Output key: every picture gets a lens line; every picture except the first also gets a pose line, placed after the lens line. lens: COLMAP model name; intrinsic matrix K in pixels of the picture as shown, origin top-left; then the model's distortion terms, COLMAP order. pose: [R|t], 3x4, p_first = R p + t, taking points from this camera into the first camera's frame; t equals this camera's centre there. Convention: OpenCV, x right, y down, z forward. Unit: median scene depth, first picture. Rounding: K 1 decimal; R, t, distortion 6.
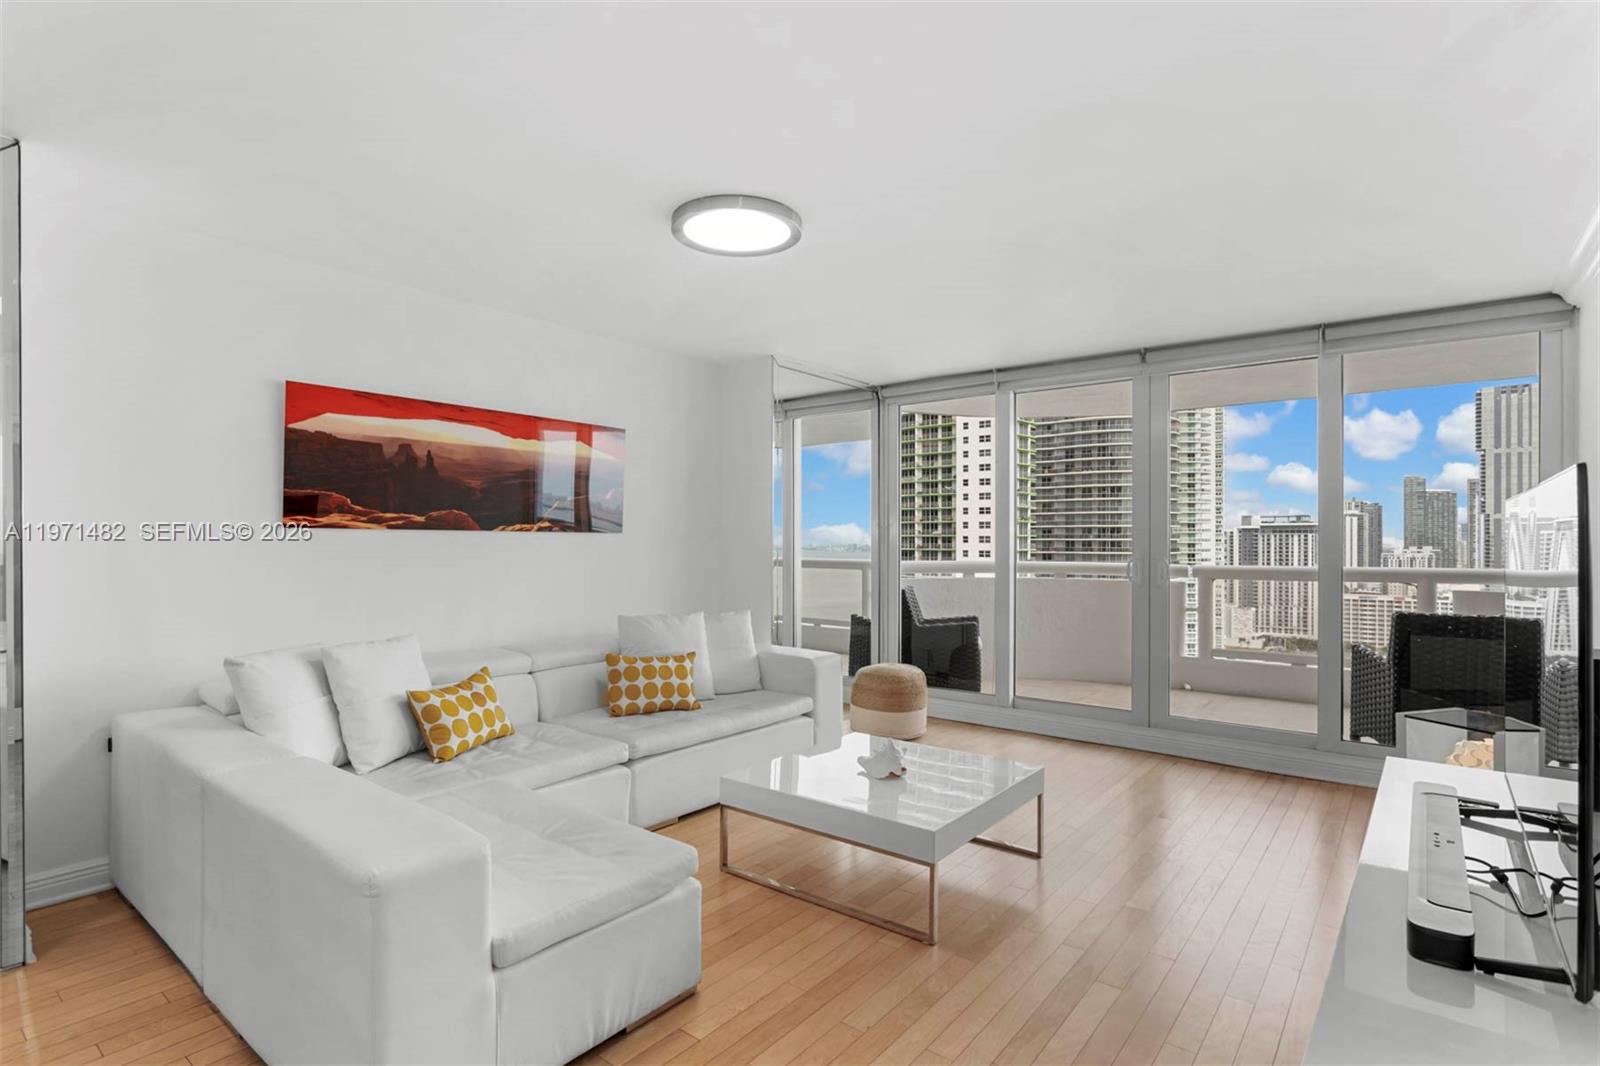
lens RADIAL K [[796.9, 0, 798.7], [0, 796.9, 536.6], [0, 0, 1]] dist [-0.001174, 0.002616]
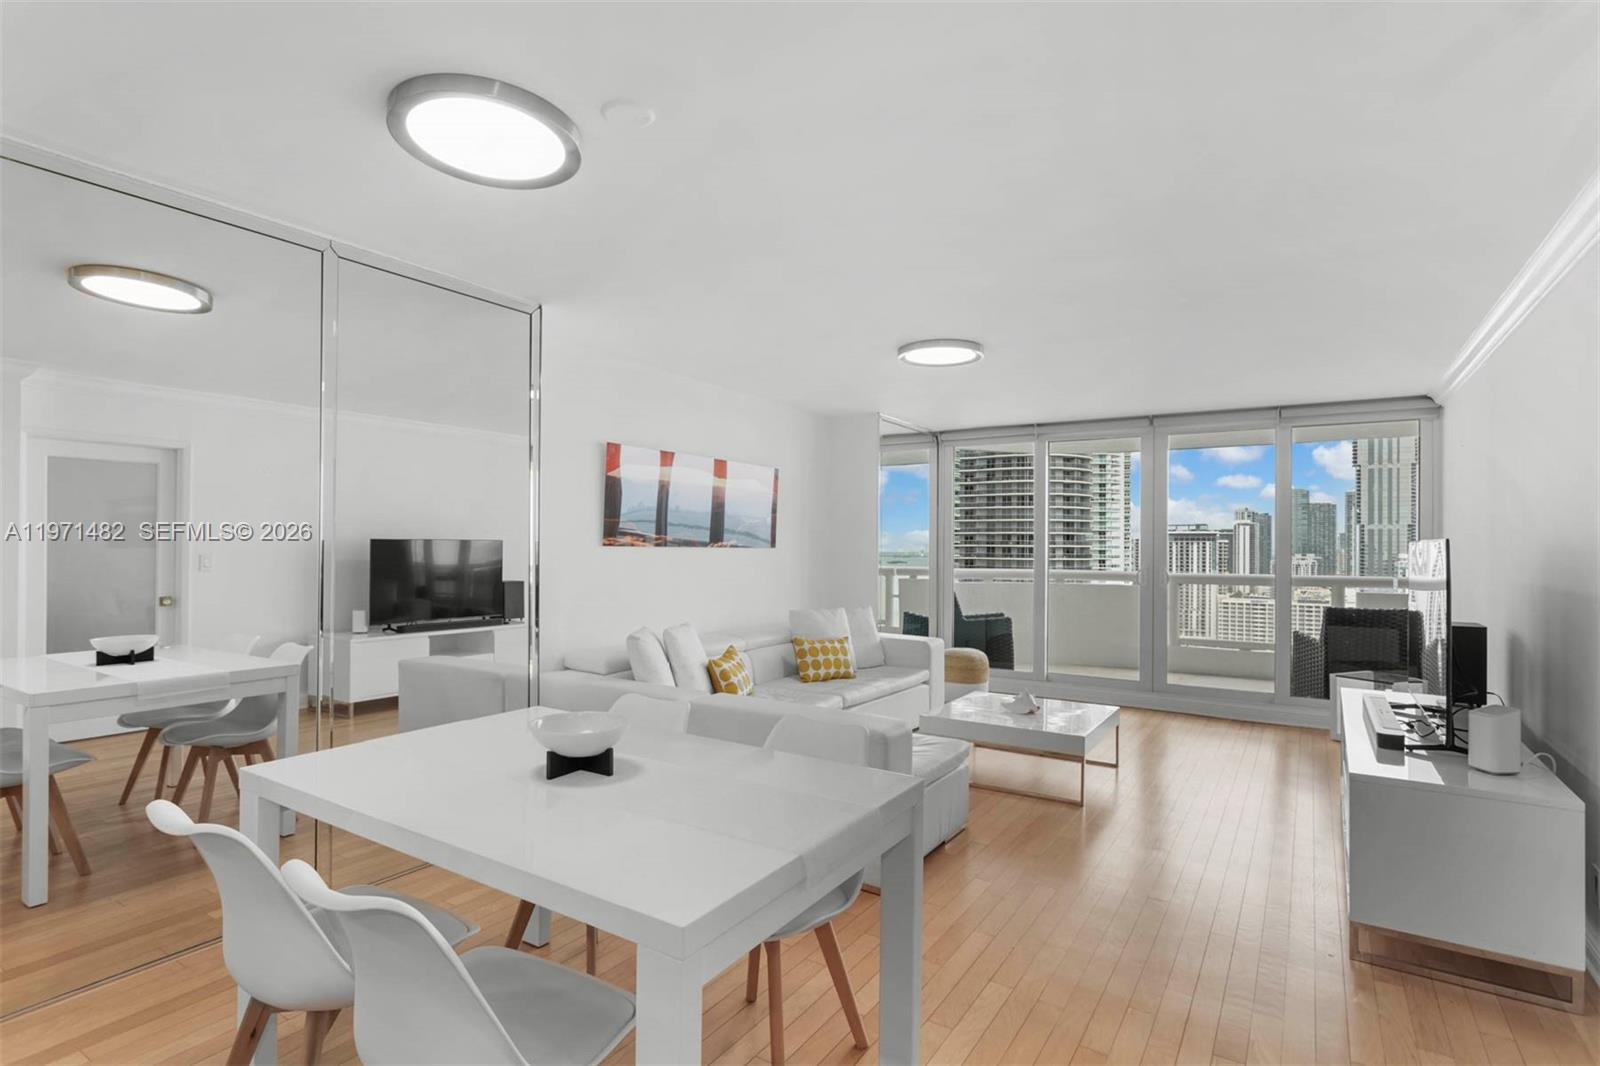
lens RADIAL K [[796.9, 0, 799.8], [0, 796.9, 537.0], [0, 0, 1]] dist [-0.001174, 0.002616]
pose [[0.995166, 0.007156, 0.097947, -0.185694], [-0.006639, 0.999962, -0.005605, -0.009344], [-0.097984, 0.004928, 0.995176, -0.186361]]
